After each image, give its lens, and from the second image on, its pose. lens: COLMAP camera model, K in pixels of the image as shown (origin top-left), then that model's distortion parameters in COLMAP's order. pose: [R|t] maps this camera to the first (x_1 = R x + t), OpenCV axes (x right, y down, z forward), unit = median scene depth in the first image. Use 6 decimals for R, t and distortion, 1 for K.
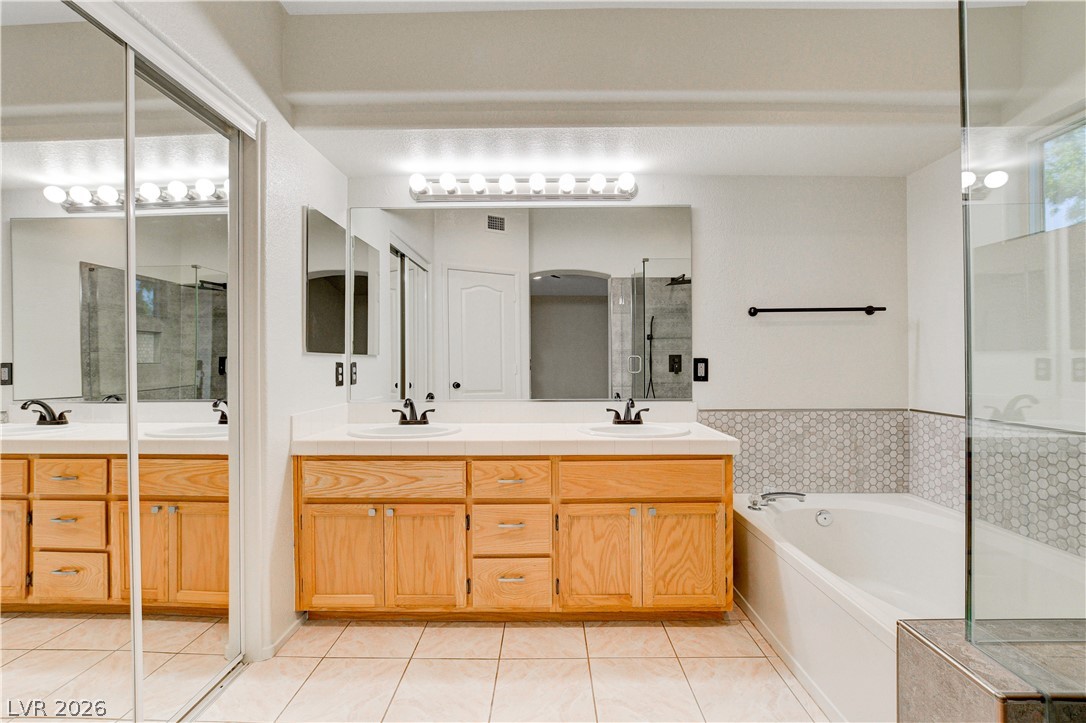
lens RADIAL K [[479.1, 0, 541.3], [0, 479.1, 361.6], [0, 0, 1]] dist [-0.017275, 0.002900]
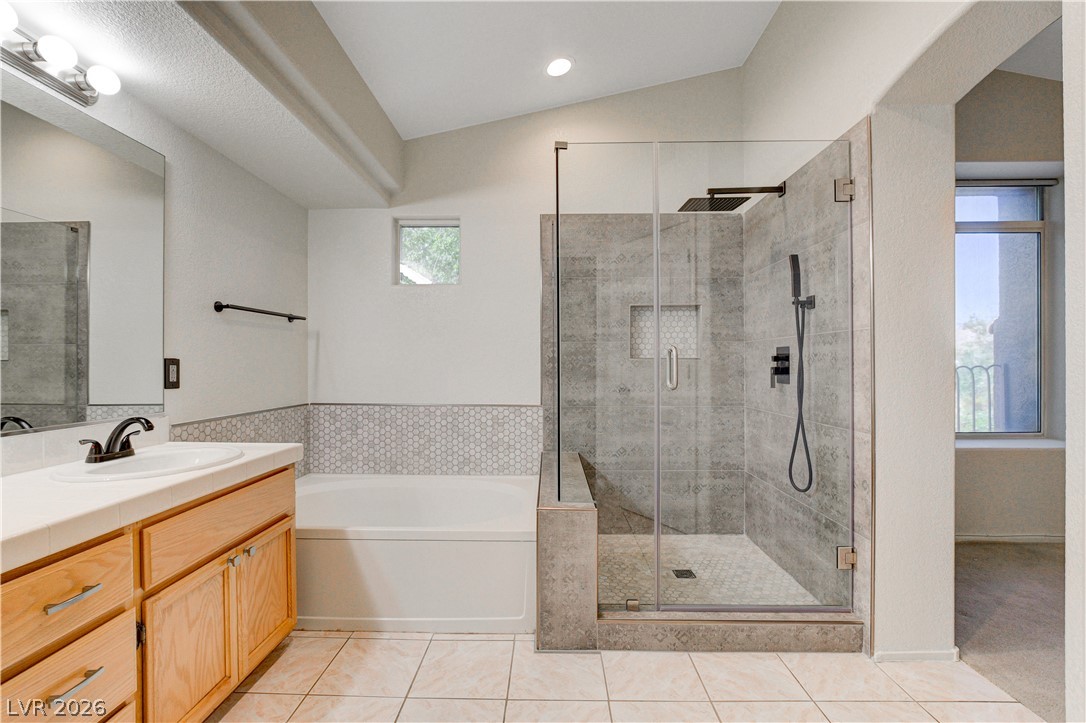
lens RADIAL K [[479.1, 0, 540.2], [0, 479.1, 361.7], [0, 0, 1]] dist [-0.017275, 0.002900]
pose [[0.011932, 0.009166, 0.999887, -0.448846], [0.000532, 0.999958, -0.009173, 0.005460], [-0.999929, 0.000641, 0.011927, 0.412475]]
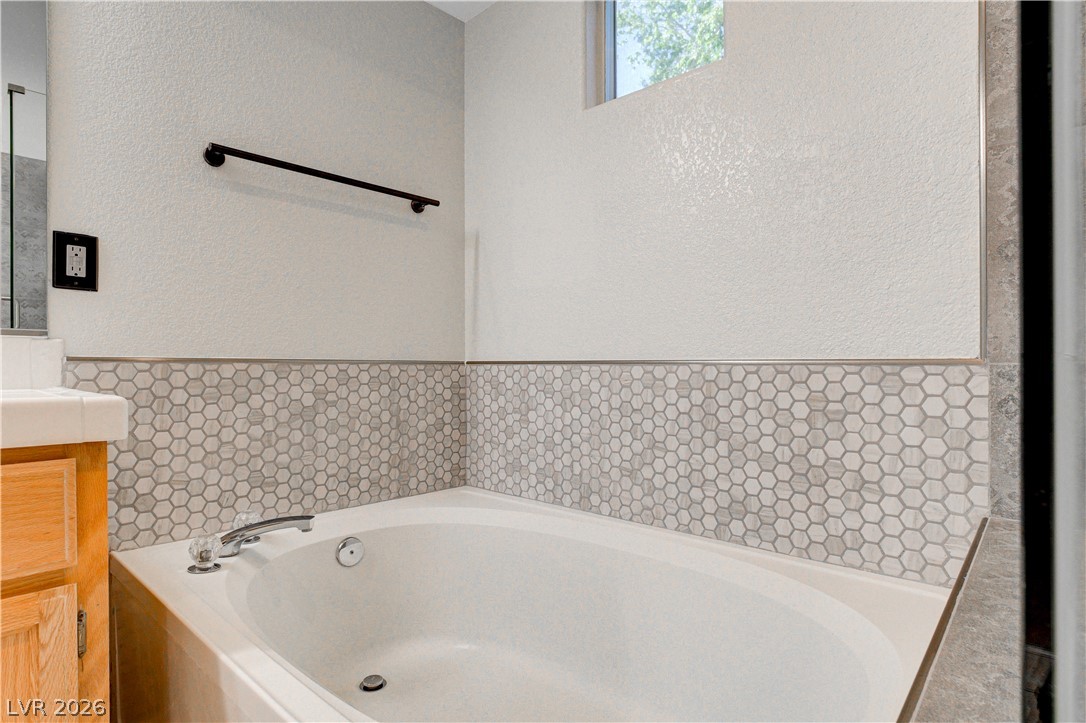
lens RADIAL K [[569.8, 0, 544.6], [0, 569.8, 370.3], [0, 0, 1]] dist [-0.006041, 0.001422]
pose [[0.660777, 0.001054, 0.750582, 0.244286], [-0.001110, 0.999999, -0.000427, 0.116175], [-0.750582, -0.000551, 0.660778, 0.388288]]
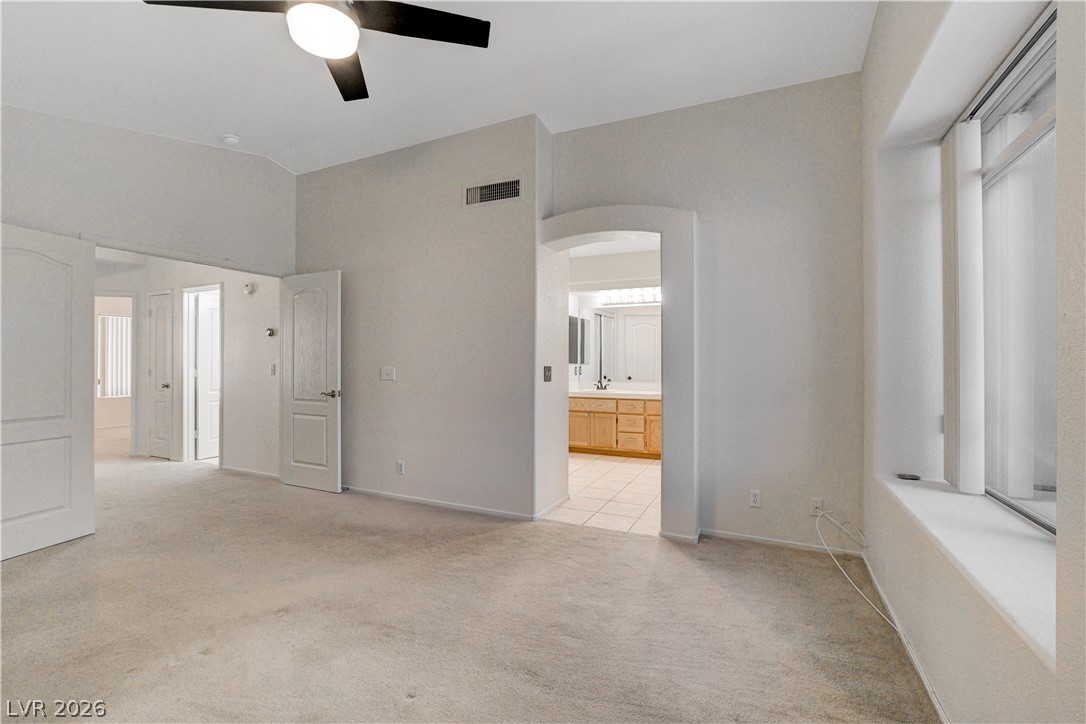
lens RADIAL K [[479.1, 0, 536.8], [0, 479.1, 360.2], [0, 0, 1]] dist [-0.017275, 0.002900]
pose [[0.906029, 0.009593, -0.423108, 0.556545], [-0.009427, 0.999952, 0.002484, -0.041334], [0.423112, 0.001738, 0.906076, -1.643167]]
